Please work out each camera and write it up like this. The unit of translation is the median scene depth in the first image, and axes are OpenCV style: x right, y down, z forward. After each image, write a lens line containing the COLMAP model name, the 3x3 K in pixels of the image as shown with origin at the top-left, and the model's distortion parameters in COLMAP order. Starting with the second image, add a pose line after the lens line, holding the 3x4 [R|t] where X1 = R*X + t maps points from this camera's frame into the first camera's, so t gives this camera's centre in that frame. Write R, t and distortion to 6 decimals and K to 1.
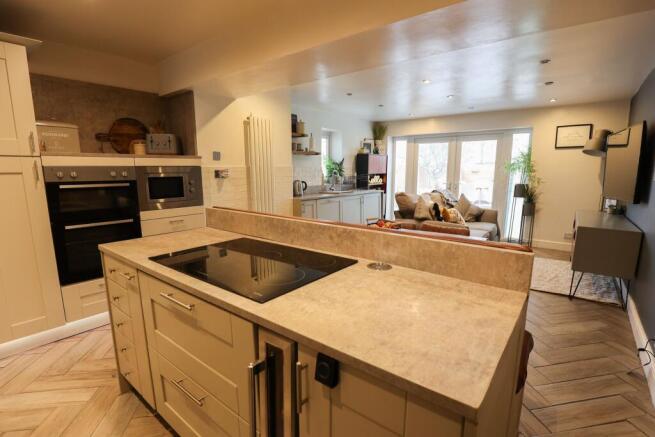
lens RADIAL K [[306.8, 0, 327.5], [0, 306.8, 218.5], [0, 0, 1]] dist [-0.001323, 0.000241]
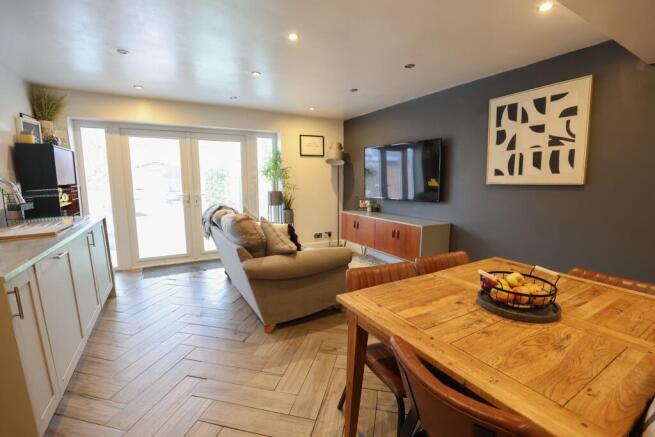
lens RADIAL K [[306.8, 0, 327.5], [0, 306.8, 218.5], [0, 0, 1]] dist [-0.001323, 0.000241]
pose [[0.381188, -0.130676, 0.915216, -0.178737], [0.150046, 0.985579, 0.078228, -0.075088], [-0.912240, 0.107505, 0.395298, 0.457223]]
